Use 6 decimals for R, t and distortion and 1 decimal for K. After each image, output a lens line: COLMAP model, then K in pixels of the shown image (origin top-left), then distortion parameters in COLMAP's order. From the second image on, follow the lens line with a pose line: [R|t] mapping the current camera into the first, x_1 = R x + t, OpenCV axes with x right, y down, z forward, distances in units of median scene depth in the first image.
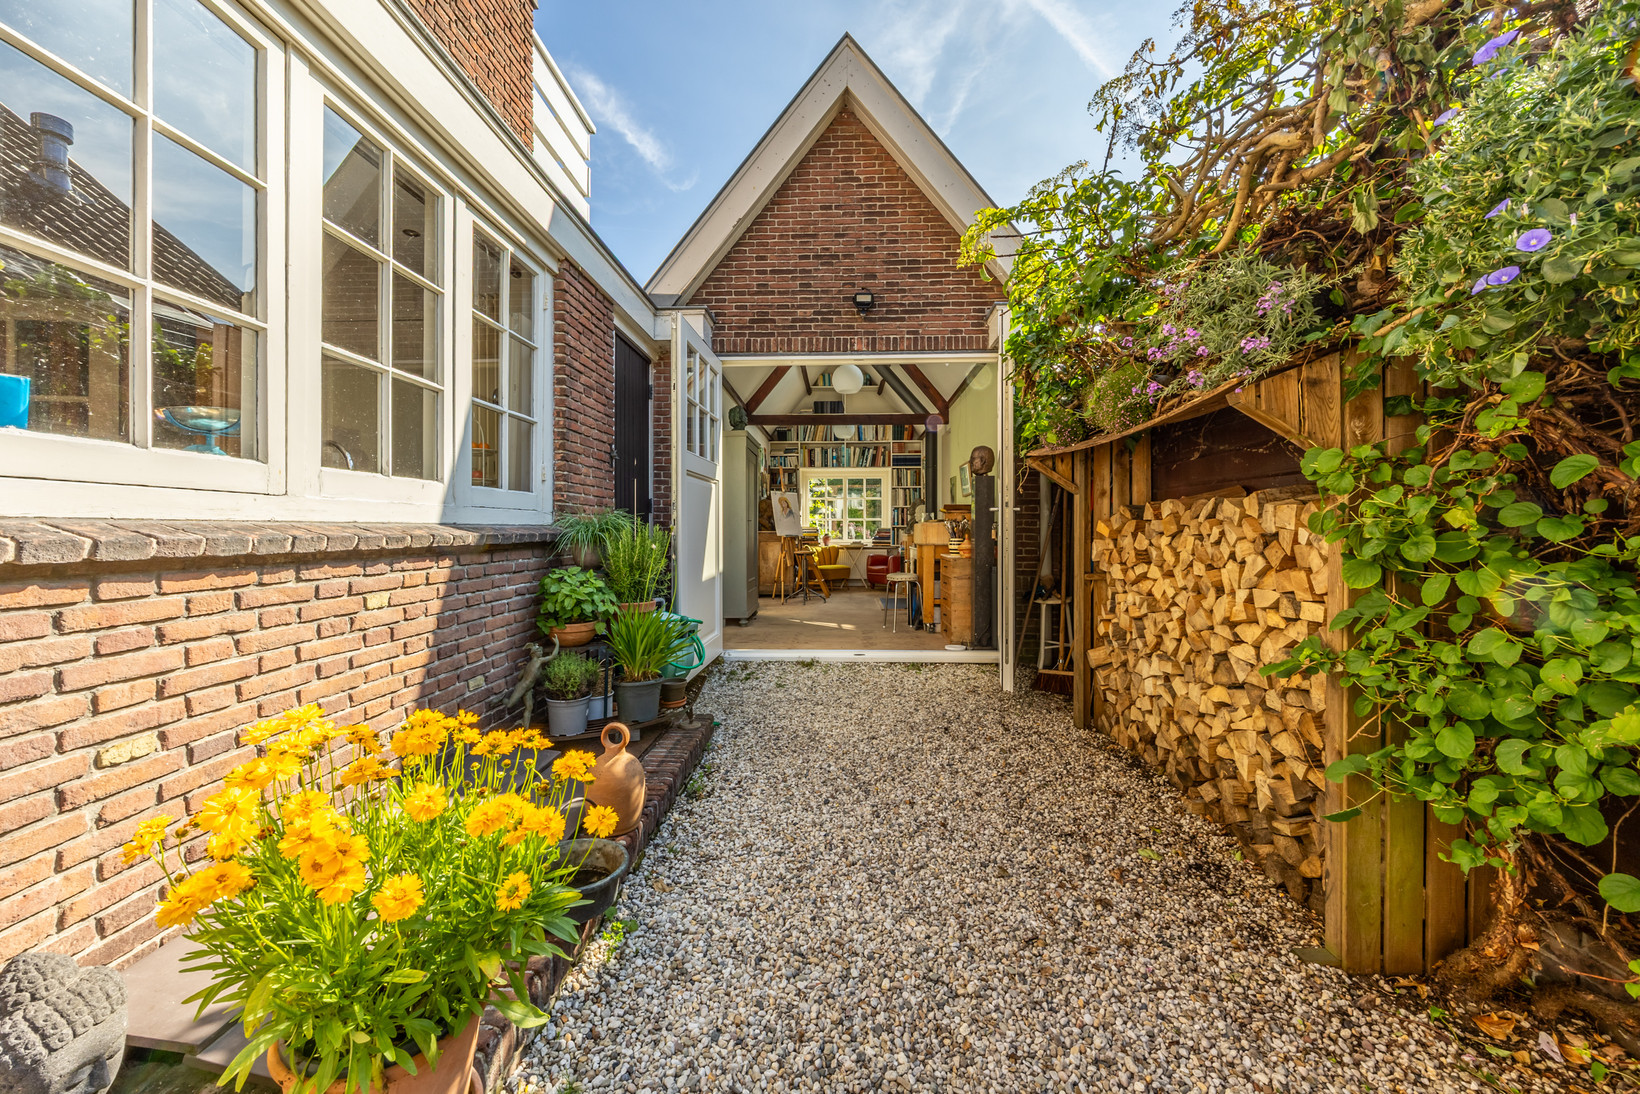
lens RADIAL K [[636.4, 0, 826.6], [0, 636.4, 522.2], [0, 0, 1]] dist [-0.003090, -0.000391]
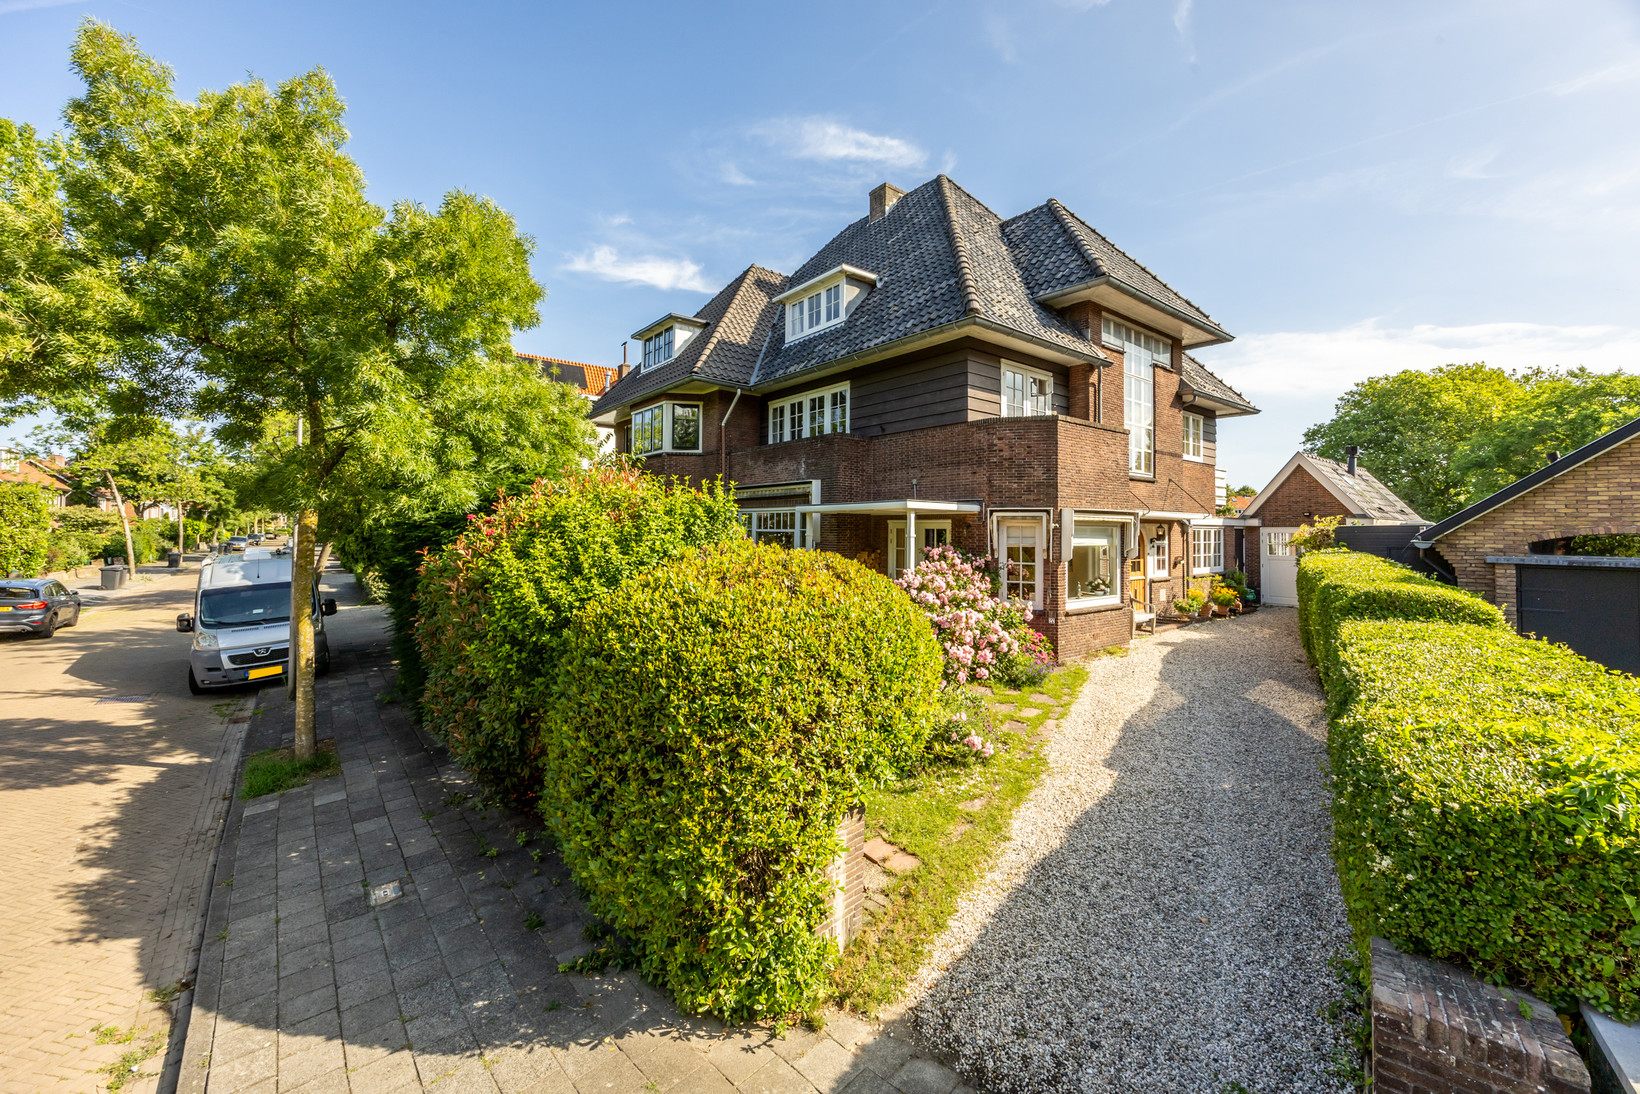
lens RADIAL K [[636.4, 0, 826.7], [0, 636.4, 520.9], [0, 0, 1]] dist [-0.003090, -0.000391]
pose [[0.643428, 0.000338, -0.765507, 1.065012], [-0.001057, 0.999999, -0.000447, -0.282351], [0.765506, 0.001097, 0.643428, -3.487307]]
